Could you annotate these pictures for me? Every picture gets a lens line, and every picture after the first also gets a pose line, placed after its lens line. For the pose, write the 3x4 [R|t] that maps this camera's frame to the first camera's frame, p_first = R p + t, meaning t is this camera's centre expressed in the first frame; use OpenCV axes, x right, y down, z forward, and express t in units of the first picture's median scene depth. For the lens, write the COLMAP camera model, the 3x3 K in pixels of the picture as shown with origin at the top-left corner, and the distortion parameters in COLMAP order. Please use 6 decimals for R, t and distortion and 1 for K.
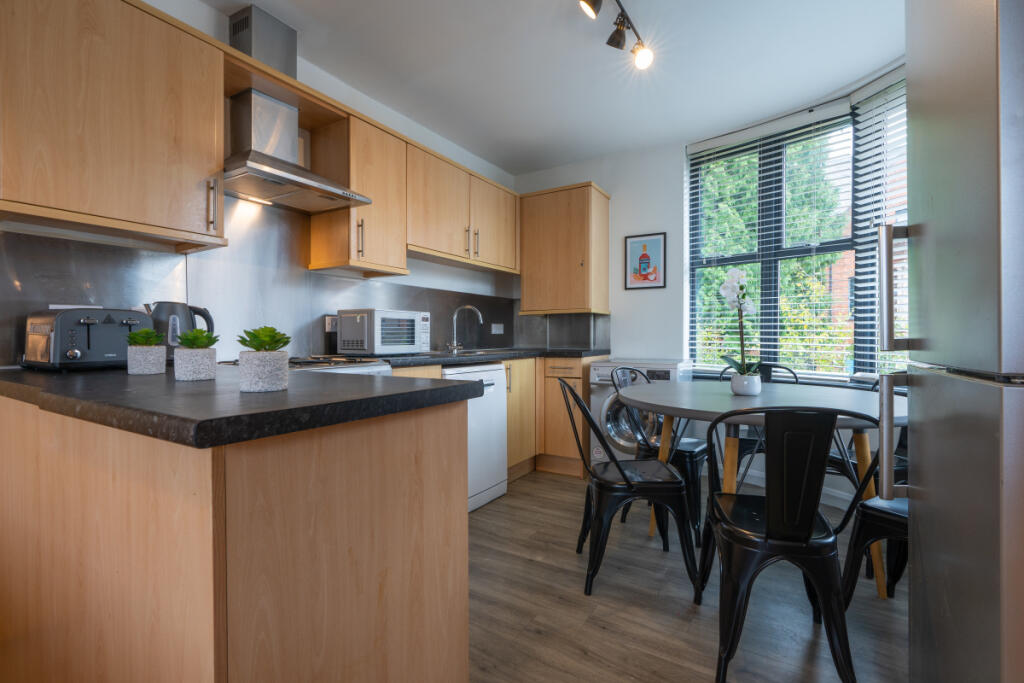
lens RADIAL K [[463.8, 0, 513.2], [0, 463.8, 342.8], [0, 0, 1]] dist [-0.004414, 0.002084]
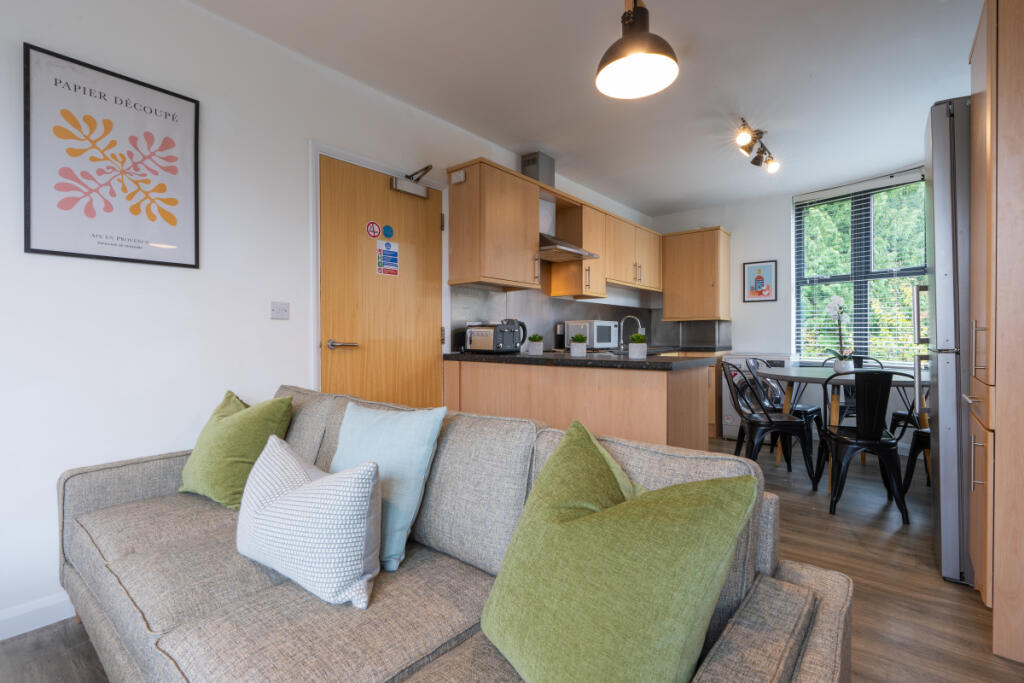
lens RADIAL K [[463.8, 0, 509.4], [0, 463.8, 336.4], [0, 0, 1]] dist [-0.004414, 0.002084]
pose [[0.988452, -0.001649, -0.151526, -0.259289], [-0.000562, 0.999894, -0.014547, 0.005850], [0.151534, 0.014464, 0.988346, -0.495479]]
